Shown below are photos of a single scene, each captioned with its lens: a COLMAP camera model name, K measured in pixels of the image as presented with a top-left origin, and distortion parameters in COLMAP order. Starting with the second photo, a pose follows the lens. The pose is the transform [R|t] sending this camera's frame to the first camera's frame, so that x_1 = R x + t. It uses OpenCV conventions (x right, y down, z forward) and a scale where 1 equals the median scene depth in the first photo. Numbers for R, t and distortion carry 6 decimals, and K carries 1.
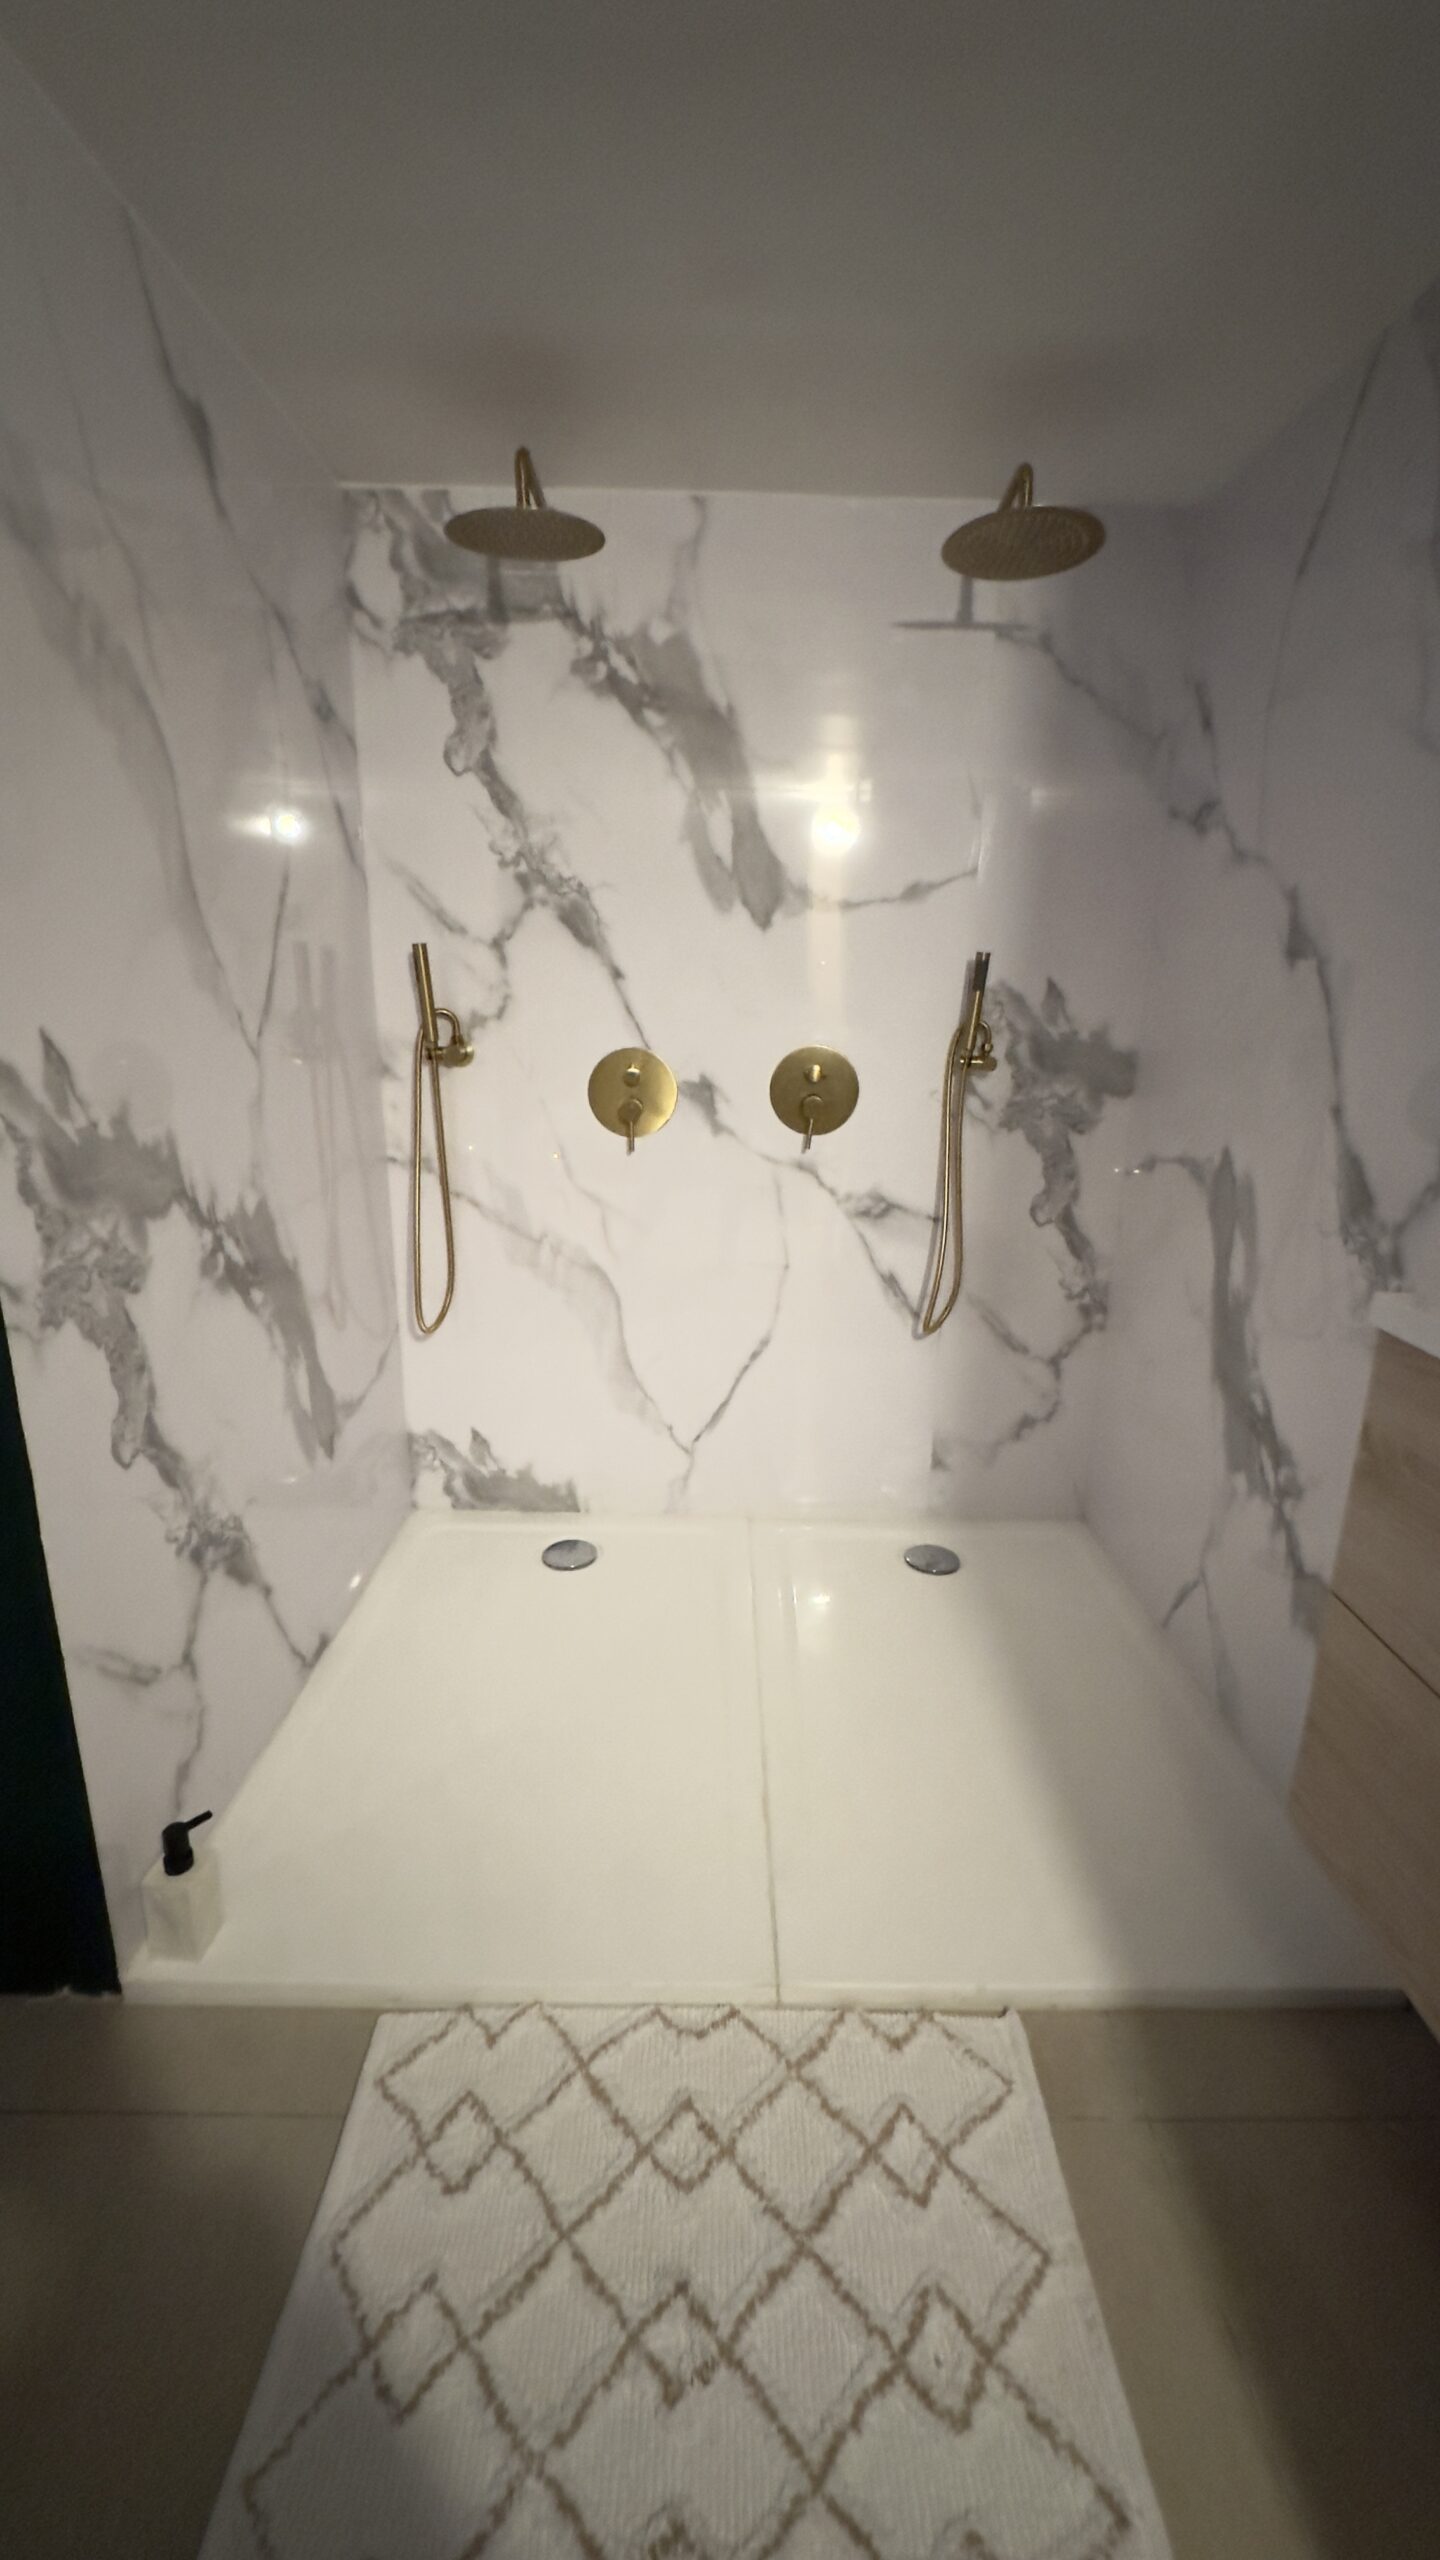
lens RADIAL K [[1040.9, 0, 731.3], [0, 1040.9, 1305.3], [0, 0, 1]] dist [0.013558, 0.000825]
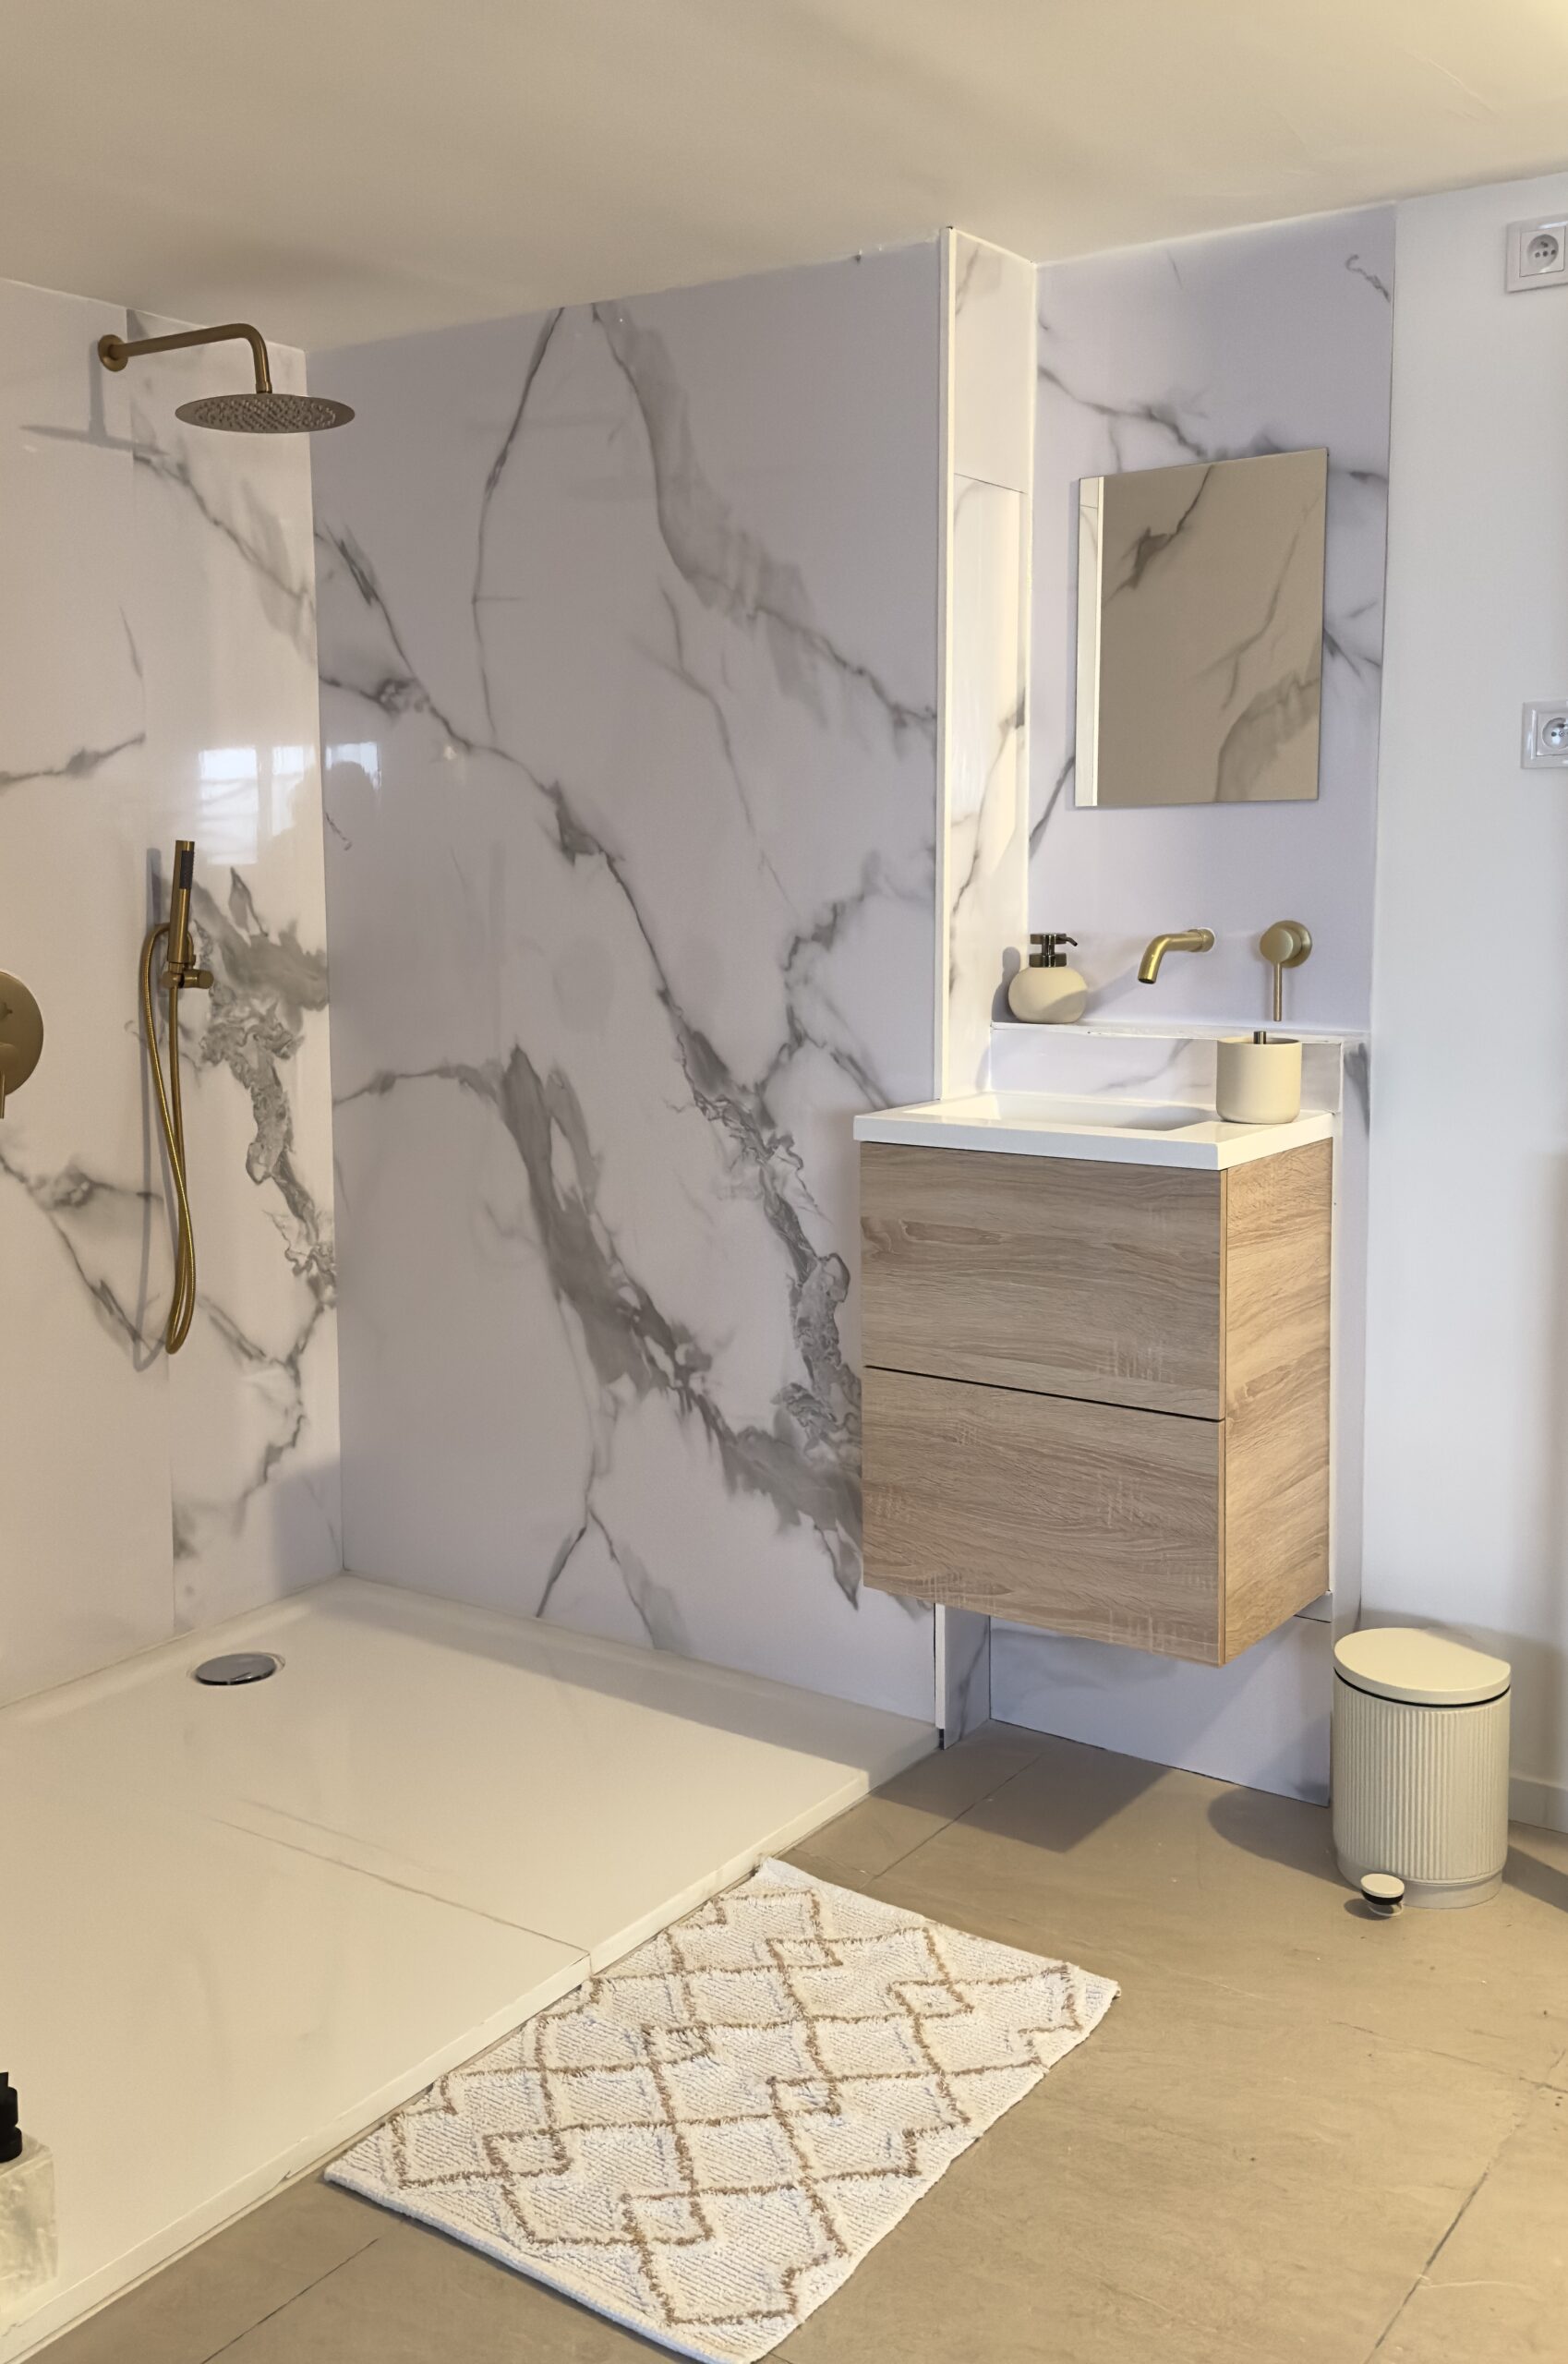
lens RADIAL K [[2201.8, 0, 782.4], [0, 2201.8, 1172.9], [0, 0, 1]] dist [0.115094, 0.000000]
pose [[0.564804, -0.142294, 0.812864, -0.906674], [0.253947, 0.967192, -0.007141, 0.028383], [-0.785180, 0.210458, 0.582409, -0.274301]]
